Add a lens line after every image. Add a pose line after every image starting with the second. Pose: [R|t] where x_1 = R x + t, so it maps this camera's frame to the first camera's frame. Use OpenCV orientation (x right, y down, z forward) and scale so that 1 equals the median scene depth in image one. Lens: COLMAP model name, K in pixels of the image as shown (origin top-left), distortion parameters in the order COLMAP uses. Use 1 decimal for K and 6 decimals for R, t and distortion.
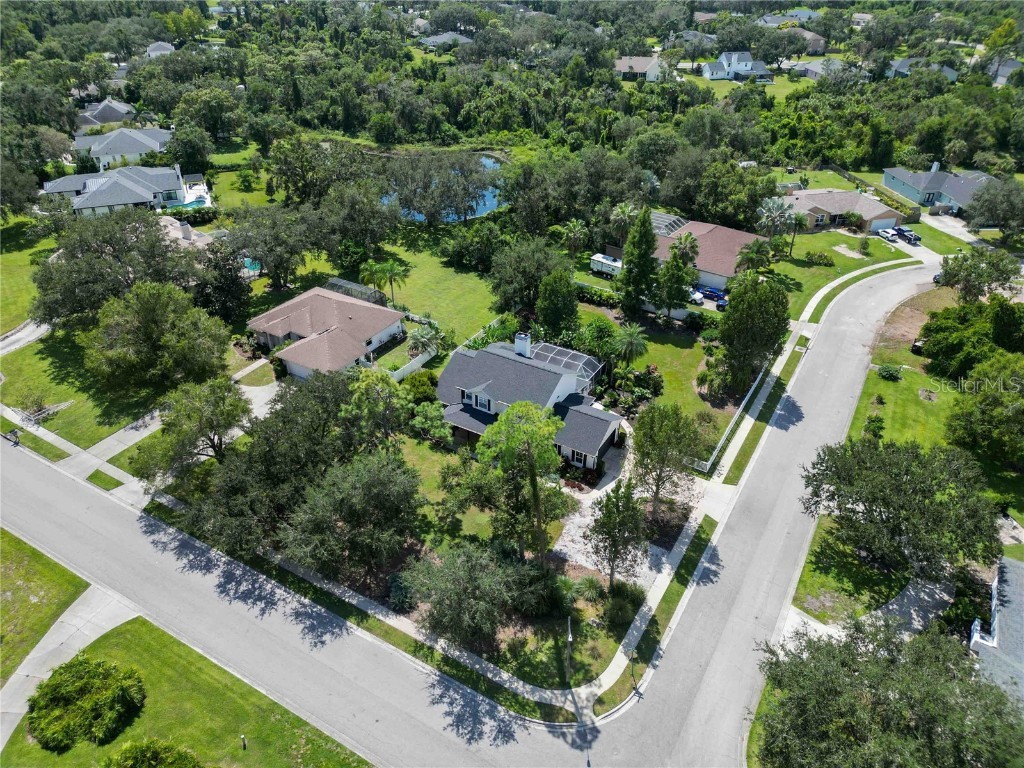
lens RADIAL K [[710.2, 0, 512.0], [0, 710.2, 384.0], [0, 0, 1]] dist [0.060002, -0.058503]
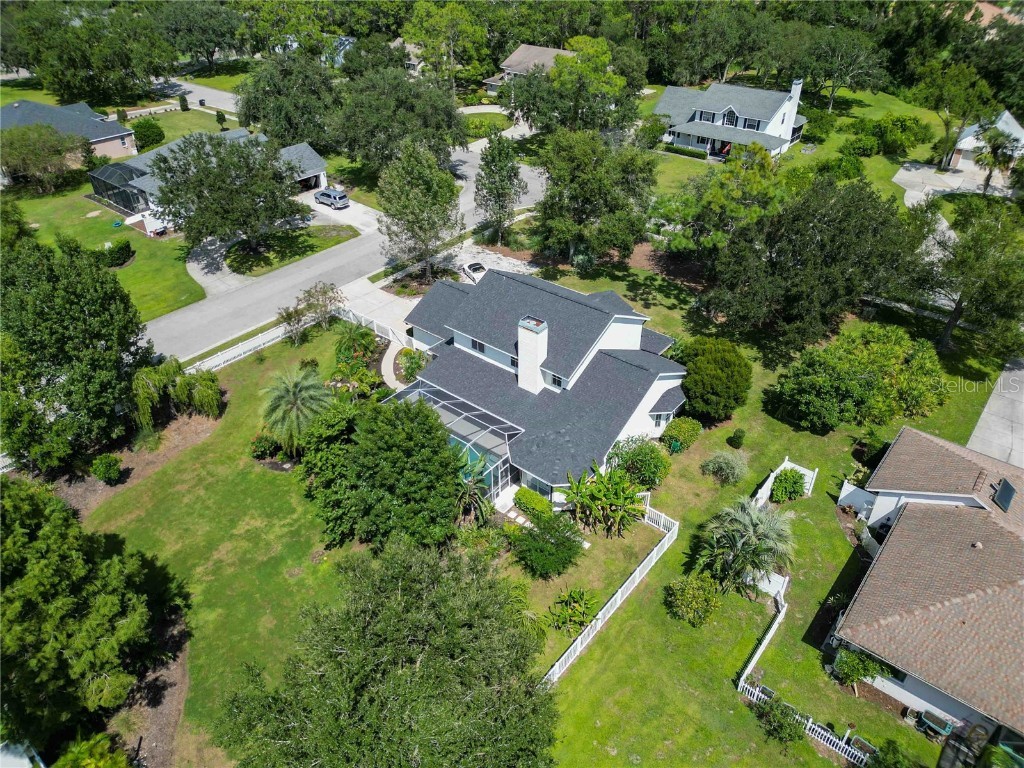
lens RADIAL K [[710.2, 0, 512.0], [0, 710.2, 384.0], [0, 0, 1]] dist [0.060002, -0.058503]
pose [[-0.989676, -0.083826, 0.116253, -0.028363], [0.076497, 0.376979, 0.923057, -0.467223], [-0.121201, 0.922421, -0.366675, 1.063470]]
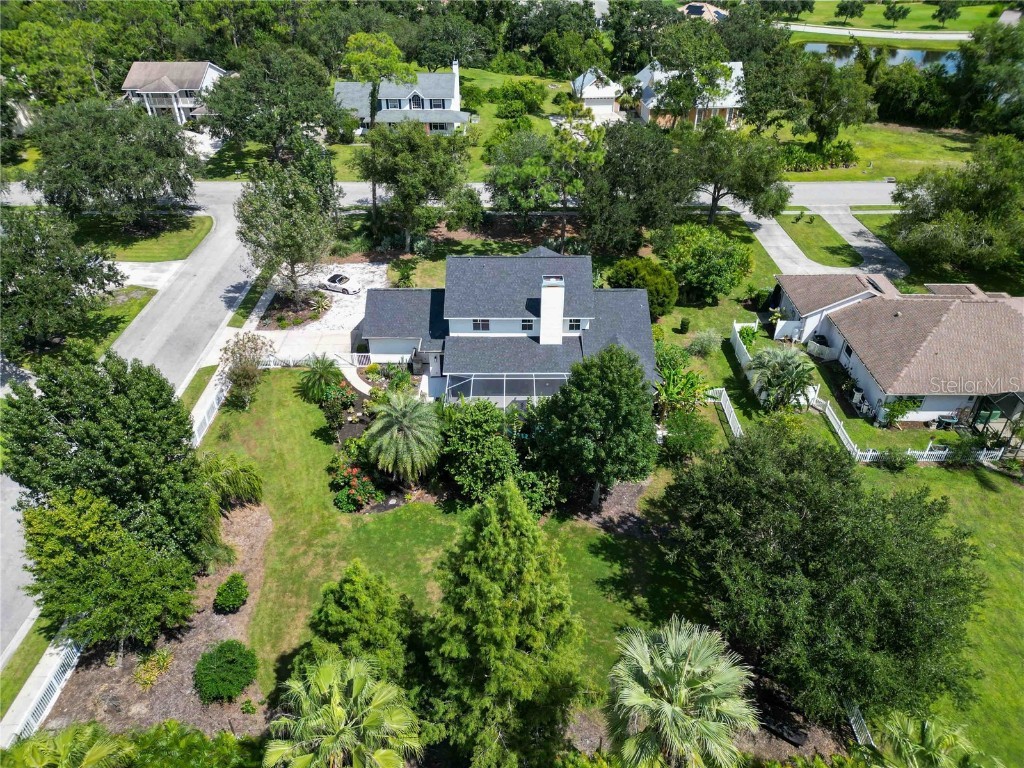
lens RADIAL K [[710.2, 0, 512.0], [0, 710.2, 384.0], [0, 0, 1]] dist [0.060002, -0.058503]
pose [[-0.856117, 0.290392, -0.427476, 0.276728], [-0.286142, 0.422443, 0.860037, -0.454585], [0.430332, 0.858612, -0.278567, 1.050196]]
